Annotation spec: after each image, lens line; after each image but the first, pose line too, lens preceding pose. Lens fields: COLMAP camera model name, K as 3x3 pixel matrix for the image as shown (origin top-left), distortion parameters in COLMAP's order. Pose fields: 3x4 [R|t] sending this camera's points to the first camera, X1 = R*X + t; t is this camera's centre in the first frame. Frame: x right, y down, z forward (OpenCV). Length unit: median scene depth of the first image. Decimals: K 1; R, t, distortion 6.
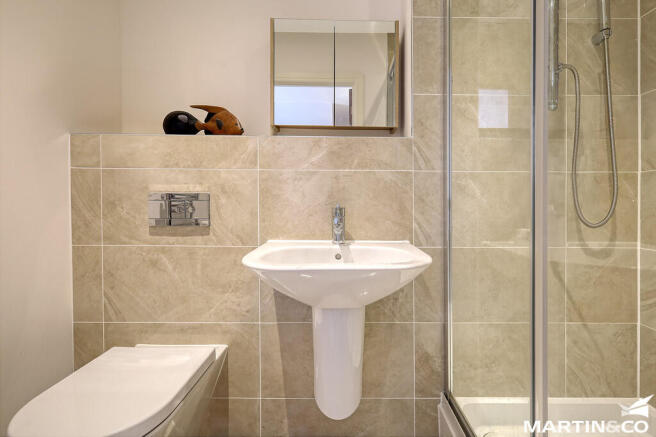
lens RADIAL K [[288.0, 0, 338.1], [0, 288.0, 203.8], [0, 0, 1]] dist [-0.000129, 0.000886]
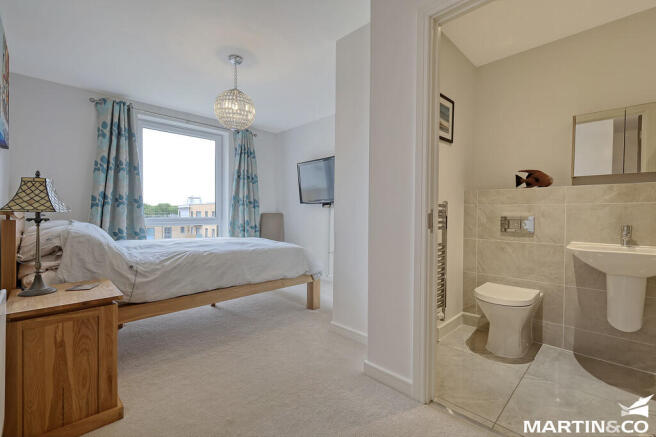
lens RADIAL K [[288.0, 0, 328.3], [0, 288.0, 222.1], [0, 0, 1]] dist [-0.000129, 0.000886]
pose [[0.699562, 0.019224, -0.714313, -0.014658], [-0.012607, 0.999815, 0.014560, -0.008932], [0.714461, -0.001180, 0.699675, -1.431137]]
